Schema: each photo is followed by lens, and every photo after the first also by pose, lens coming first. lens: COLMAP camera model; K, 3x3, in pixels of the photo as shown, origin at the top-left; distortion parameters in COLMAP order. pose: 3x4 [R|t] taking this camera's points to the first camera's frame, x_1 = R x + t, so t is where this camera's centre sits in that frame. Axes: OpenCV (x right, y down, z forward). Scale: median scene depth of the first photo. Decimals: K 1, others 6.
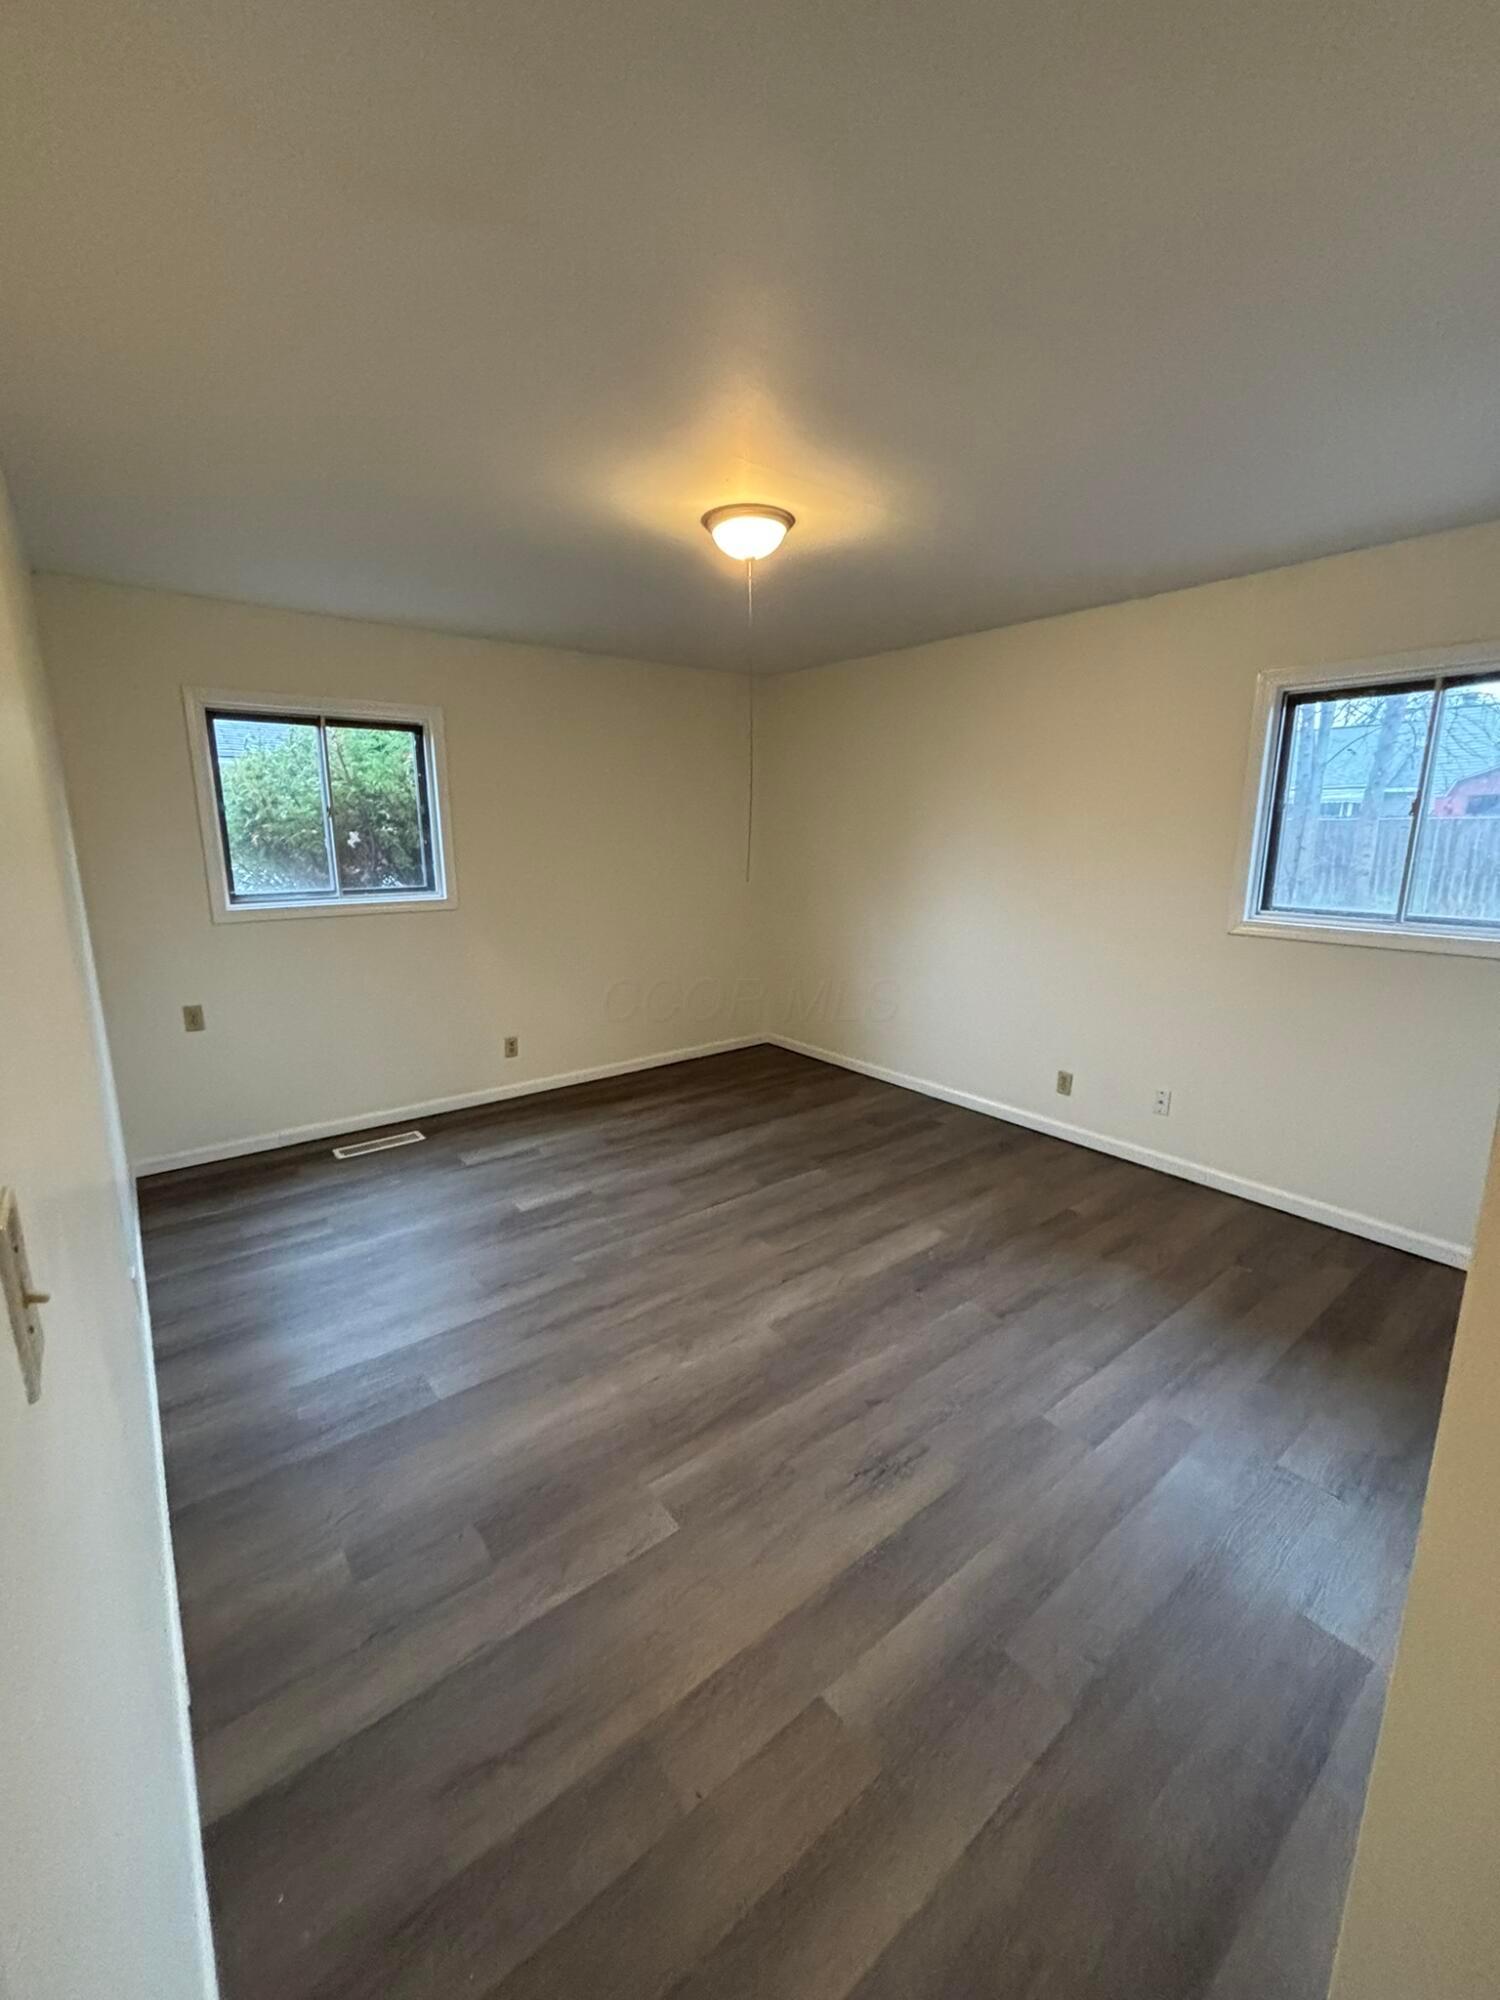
lens RADIAL K [[807.9, 0, 747.9], [0, 807.9, 998.8], [0, 0, 1]] dist [0.005445, -0.000827]
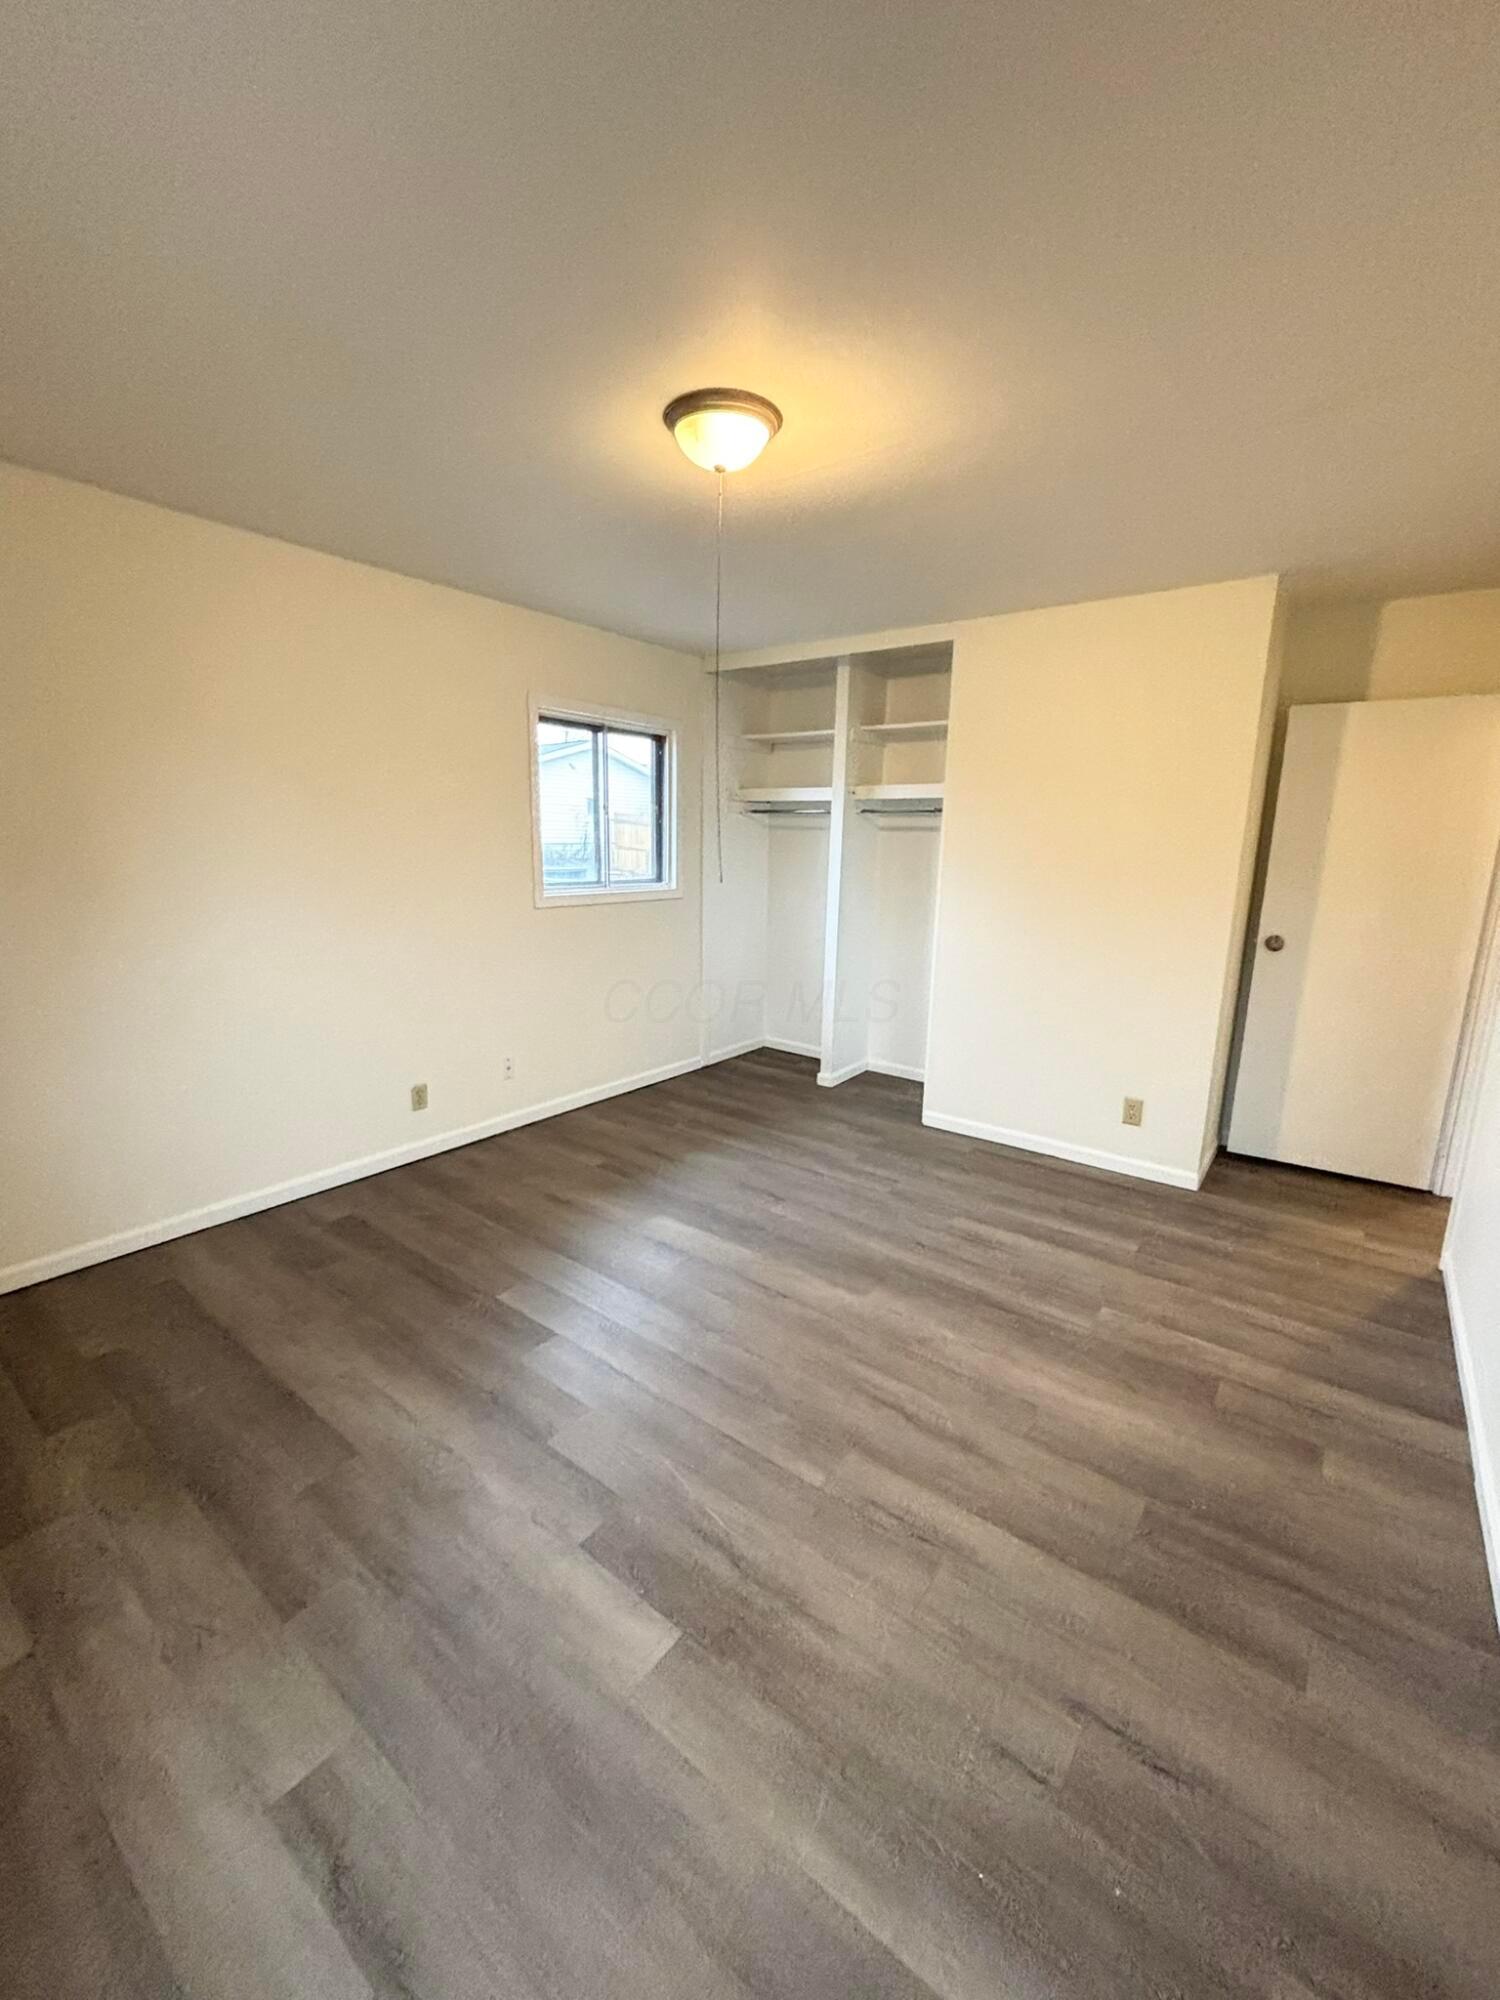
lens RADIAL K [[807.9, 0, 752.6], [0, 807.9, 1000.1], [0, 0, 1]] dist [0.005445, -0.000827]
pose [[-0.250786, -0.199275, 0.947310, -0.695900], [0.187391, 0.950079, 0.249467, -0.200523], [-0.949732, 0.240081, -0.200924, 1.026643]]
